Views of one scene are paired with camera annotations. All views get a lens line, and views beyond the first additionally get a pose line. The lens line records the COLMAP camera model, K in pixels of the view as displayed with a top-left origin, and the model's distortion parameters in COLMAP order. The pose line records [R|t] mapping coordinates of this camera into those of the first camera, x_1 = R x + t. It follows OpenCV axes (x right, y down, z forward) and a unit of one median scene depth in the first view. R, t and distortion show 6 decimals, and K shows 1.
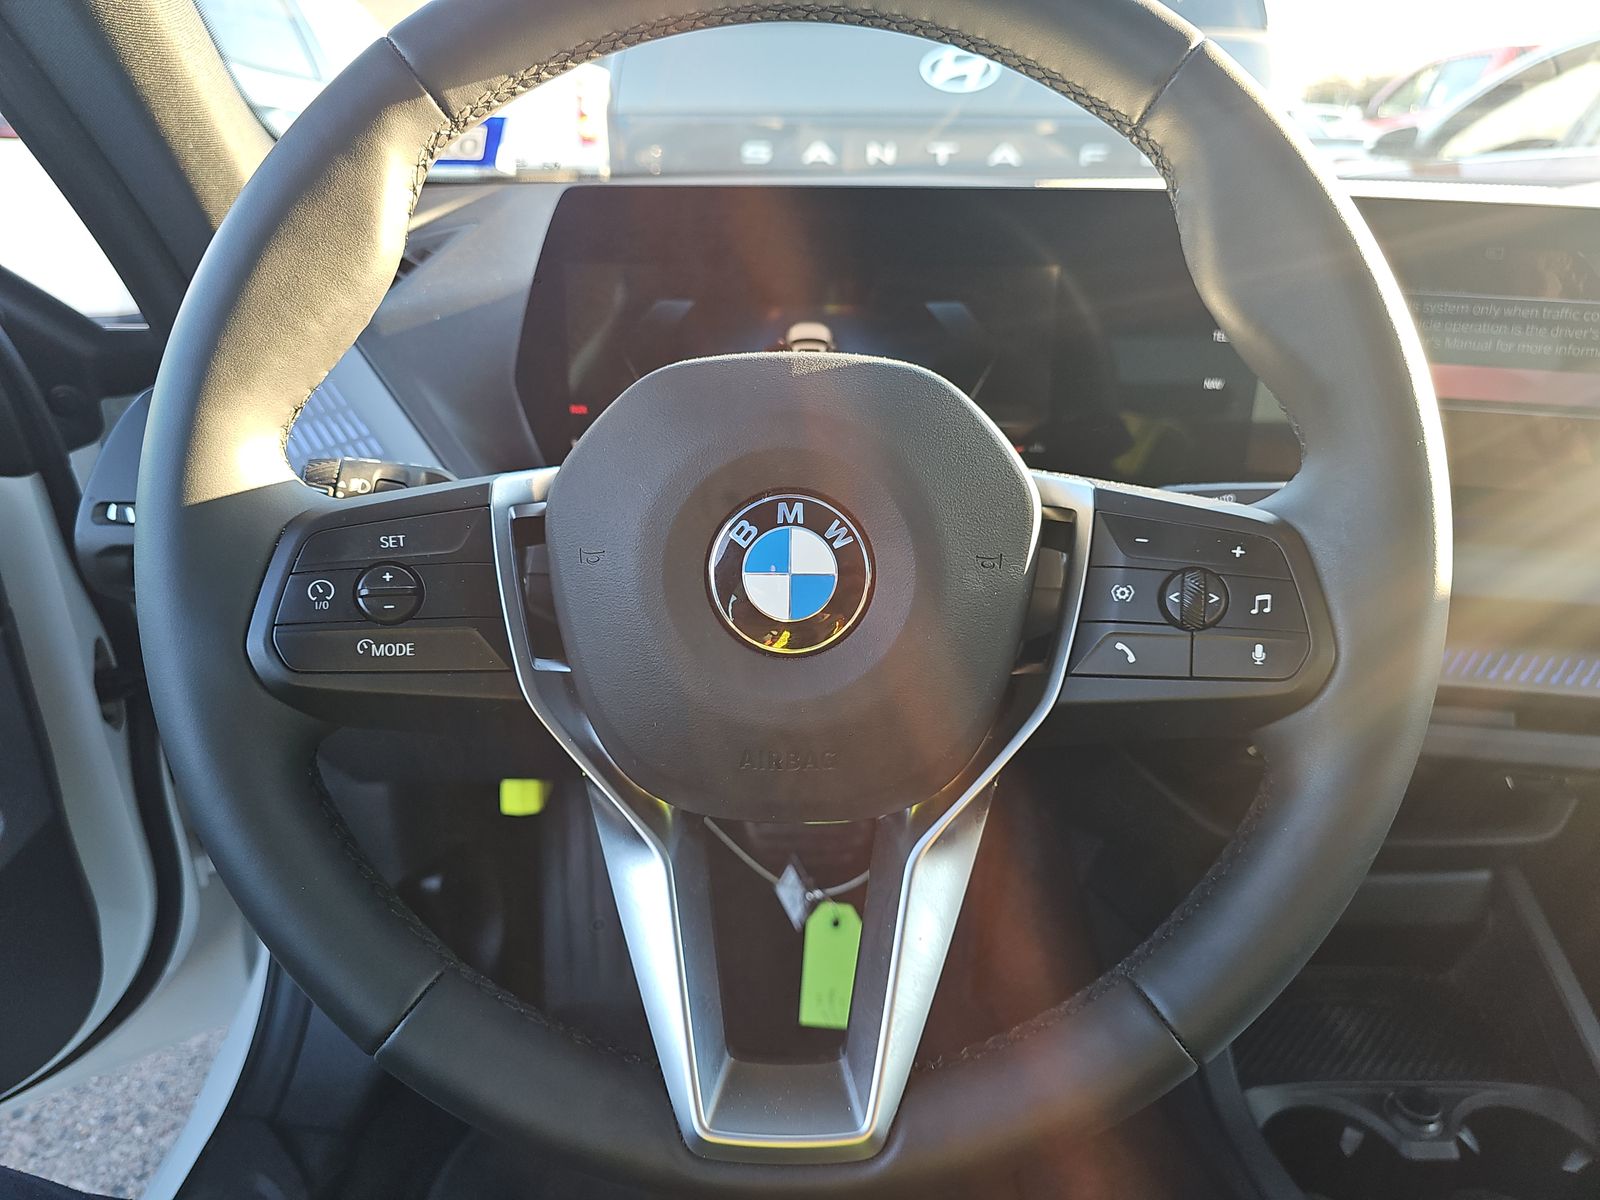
lens RADIAL K [[1058.0, 0, 802.1], [0, 1058.0, 559.2], [0, 0, 1]] dist [0.020553, -0.008428]
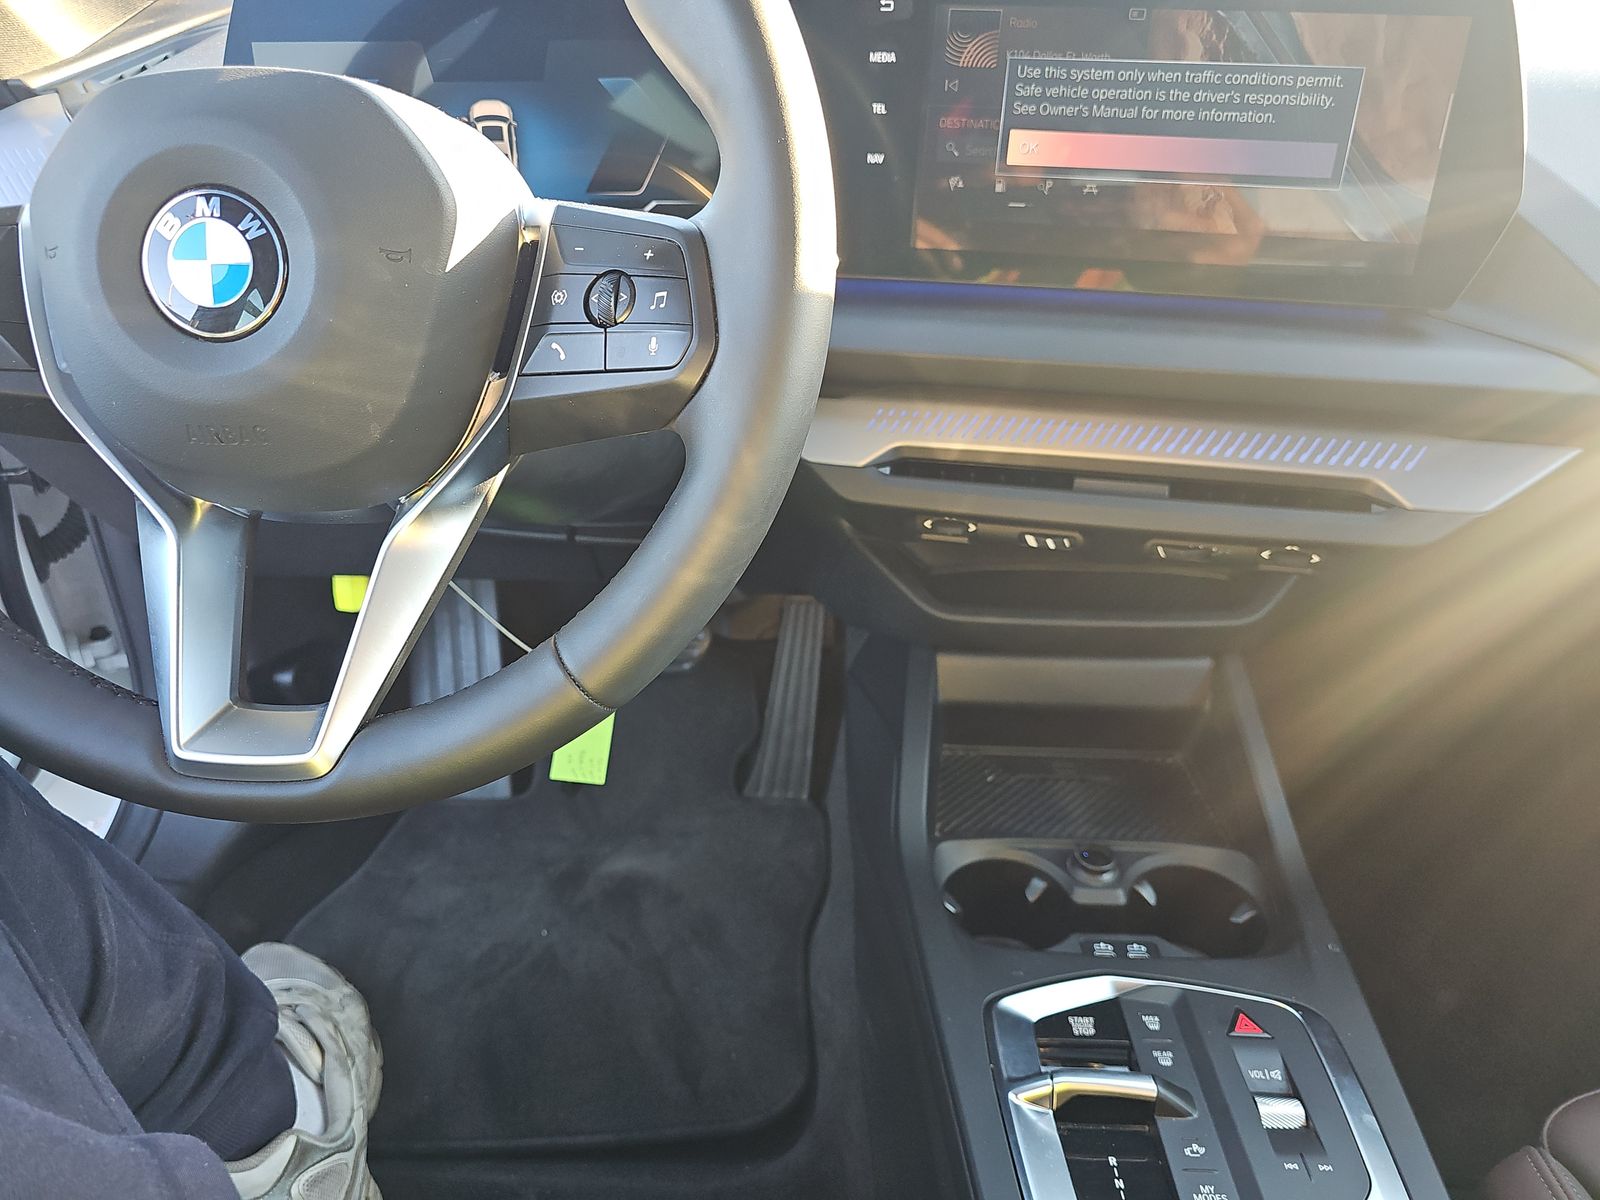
lens RADIAL K [[1058.0, 0, 802.1], [0, 1058.0, 559.2], [0, 0, 1]] dist [0.020553, -0.008428]
pose [[0.997411, 0.015936, -0.070125, 0.411056], [-0.008736, 0.994767, 0.101800, 0.121517], [0.071380, -0.100924, 0.992330, -0.063958]]
